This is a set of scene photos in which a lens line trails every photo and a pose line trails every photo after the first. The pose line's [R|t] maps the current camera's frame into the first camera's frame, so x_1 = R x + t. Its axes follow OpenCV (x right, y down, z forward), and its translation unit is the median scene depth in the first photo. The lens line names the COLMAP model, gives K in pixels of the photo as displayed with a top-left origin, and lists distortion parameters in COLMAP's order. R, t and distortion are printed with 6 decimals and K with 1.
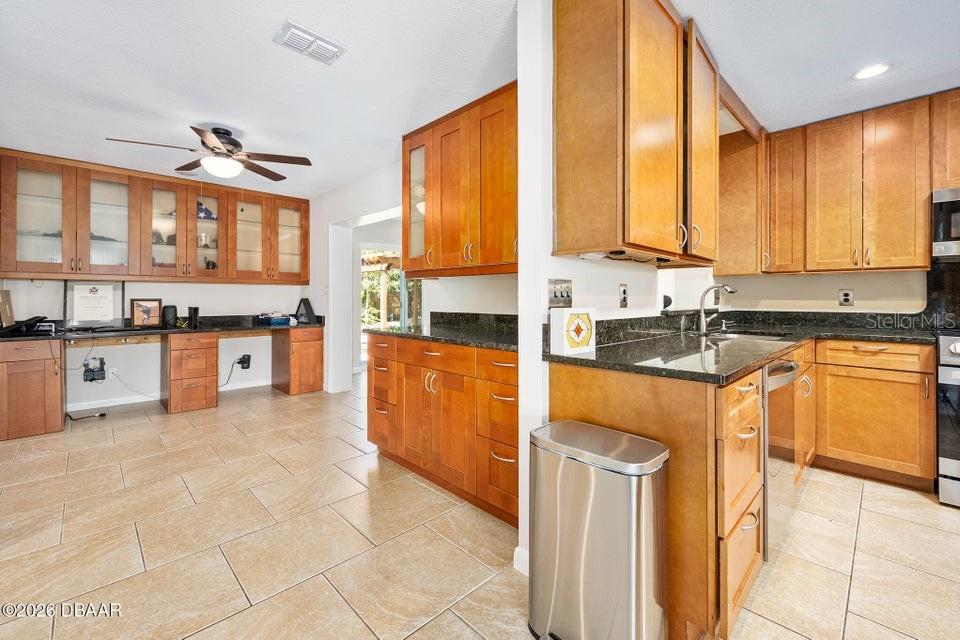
lens RADIAL K [[396.1, 0, 480.0], [0, 396.1, 298.2], [0, 0, 1]] dist [-0.002226, -0.000296]
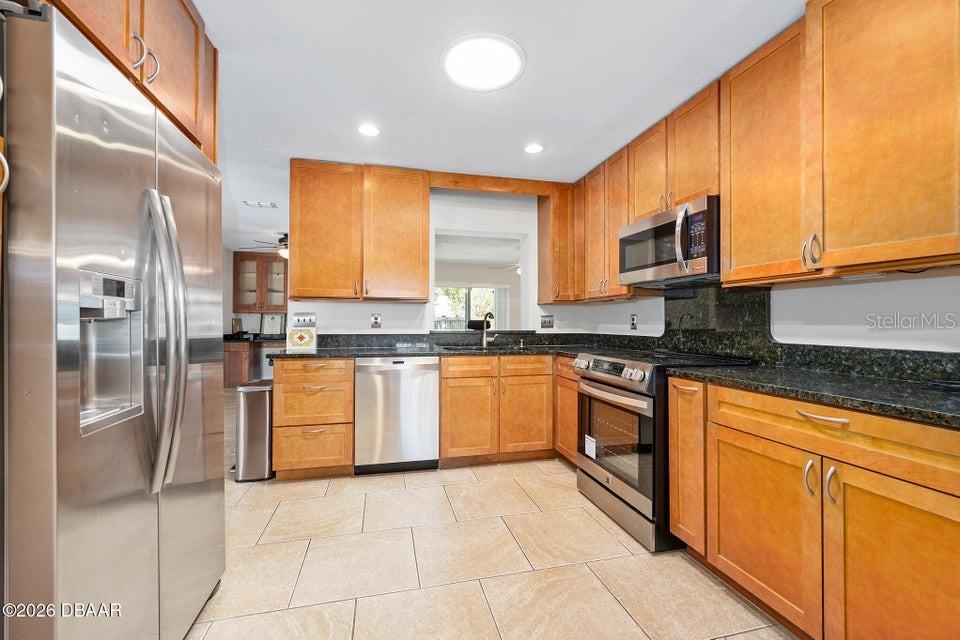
lens RADIAL K [[396.1, 0, 480.0], [0, 396.1, 298.2], [0, 0, 1]] dist [-0.002226, -0.000296]
pose [[0.860300, -0.032268, -0.508766, 1.255331], [0.003561, 0.998351, -0.057298, -0.003515], [0.509776, 0.047482, 0.858996, -0.195065]]
